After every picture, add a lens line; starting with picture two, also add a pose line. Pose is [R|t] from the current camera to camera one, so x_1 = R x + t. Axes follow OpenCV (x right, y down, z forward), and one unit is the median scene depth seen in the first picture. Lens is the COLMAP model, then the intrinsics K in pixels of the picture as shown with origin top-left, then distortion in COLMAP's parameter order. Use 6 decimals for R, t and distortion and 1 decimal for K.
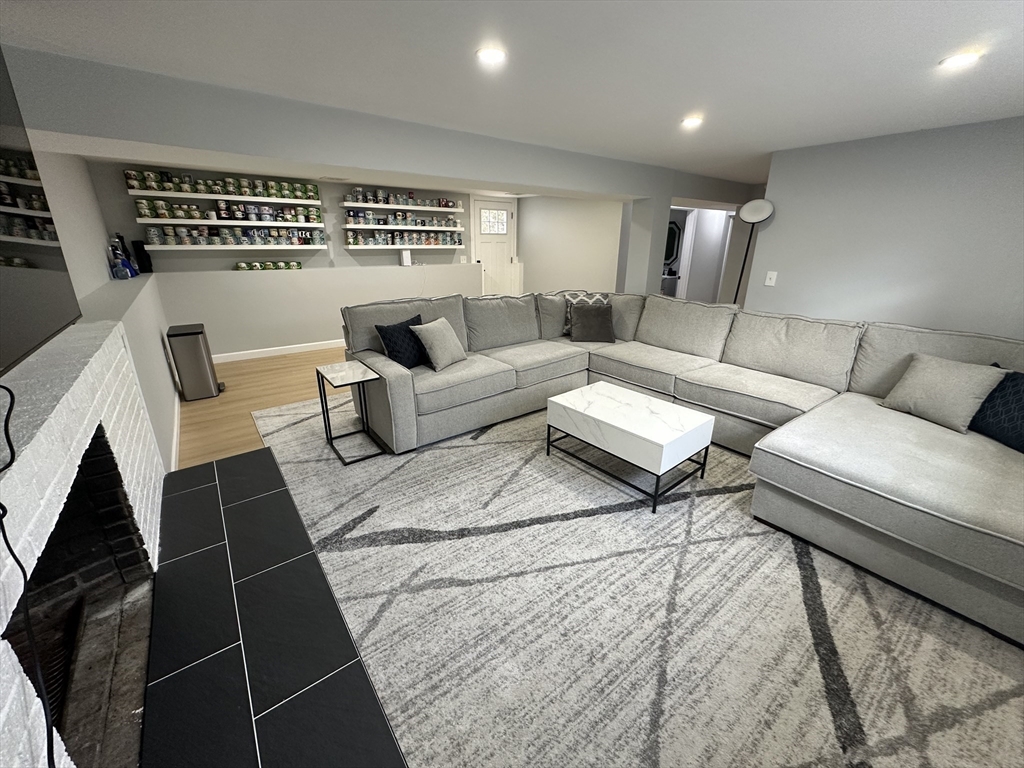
lens RADIAL K [[407.7, 0, 511.9], [0, 407.7, 381.2], [0, 0, 1]] dist [-0.001361, 0.001496]
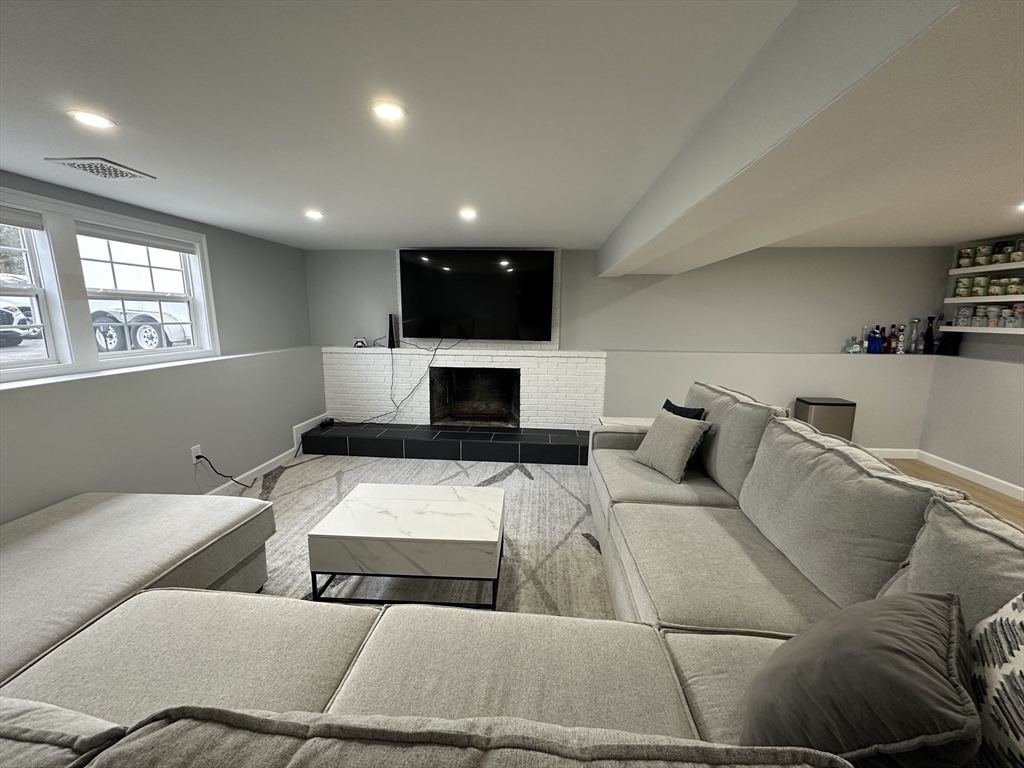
lens RADIAL K [[407.7, 0, 516.0], [0, 407.7, 386.7], [0, 0, 1]] dist [-0.001361, 0.001496]
pose [[-0.663134, 0.113633, -0.739824, 0.376891], [-0.260119, 0.891818, 0.370134, -0.259123], [0.701848, 0.437891, -0.561837, 0.773468]]
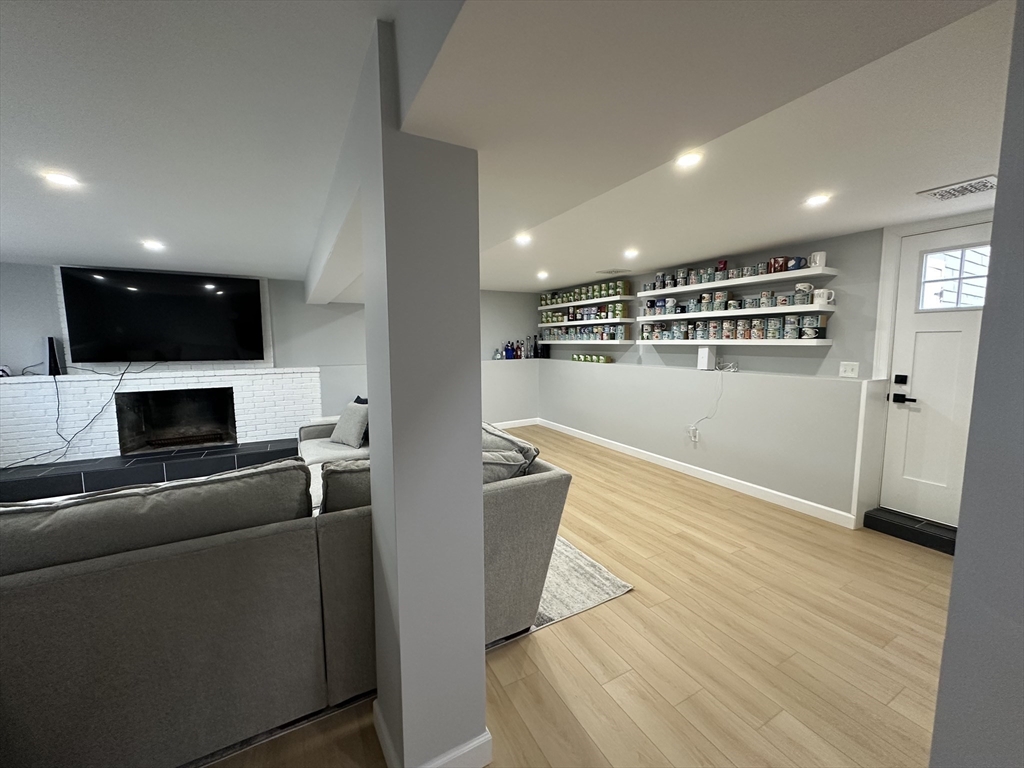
lens RADIAL K [[407.7, 0, 512.5], [0, 407.7, 384.5], [0, 0, 1]] dist [-0.001361, 0.001496]
pose [[-0.150741, 0.096308, -0.983871, 0.535056], [-0.319474, 0.937095, 0.140676, -0.311270], [0.935528, 0.335527, -0.110491, 0.969324]]
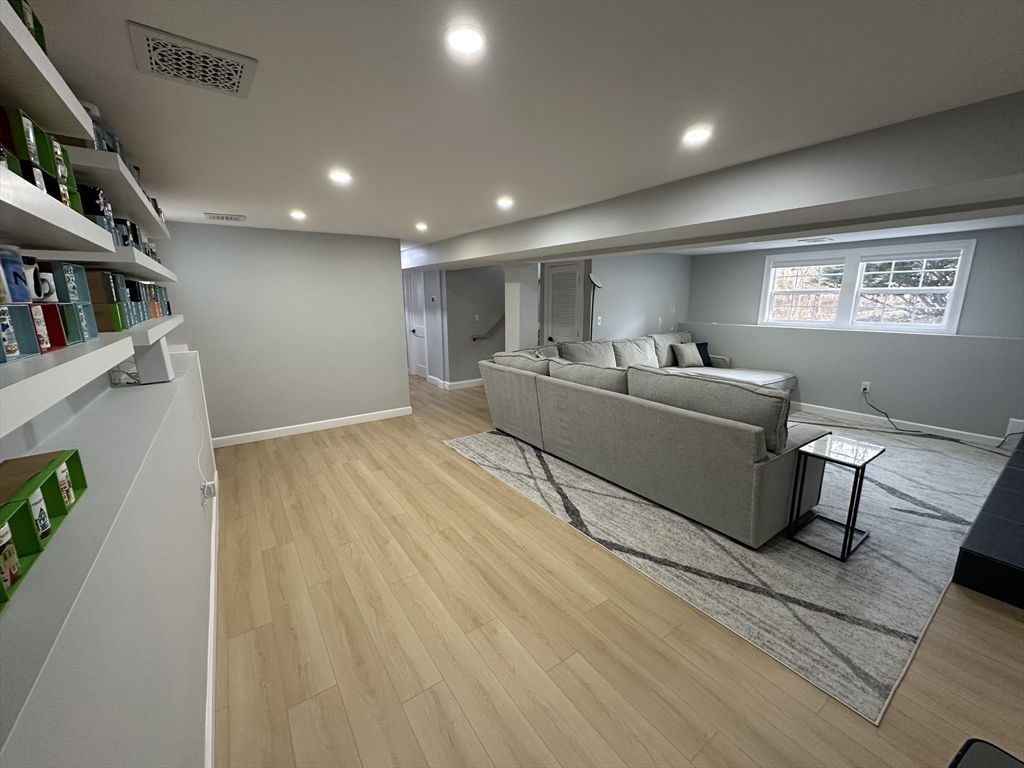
lens RADIAL K [[407.7, 0, 513.5], [0, 407.7, 384.0], [0, 0, 1]] dist [-0.001361, 0.001496]
pose [[0.036695, -0.215466, 0.975822, -0.697306], [0.329710, 0.924411, 0.191716, -0.306650], [-0.943369, 0.314703, 0.104963, 0.852046]]
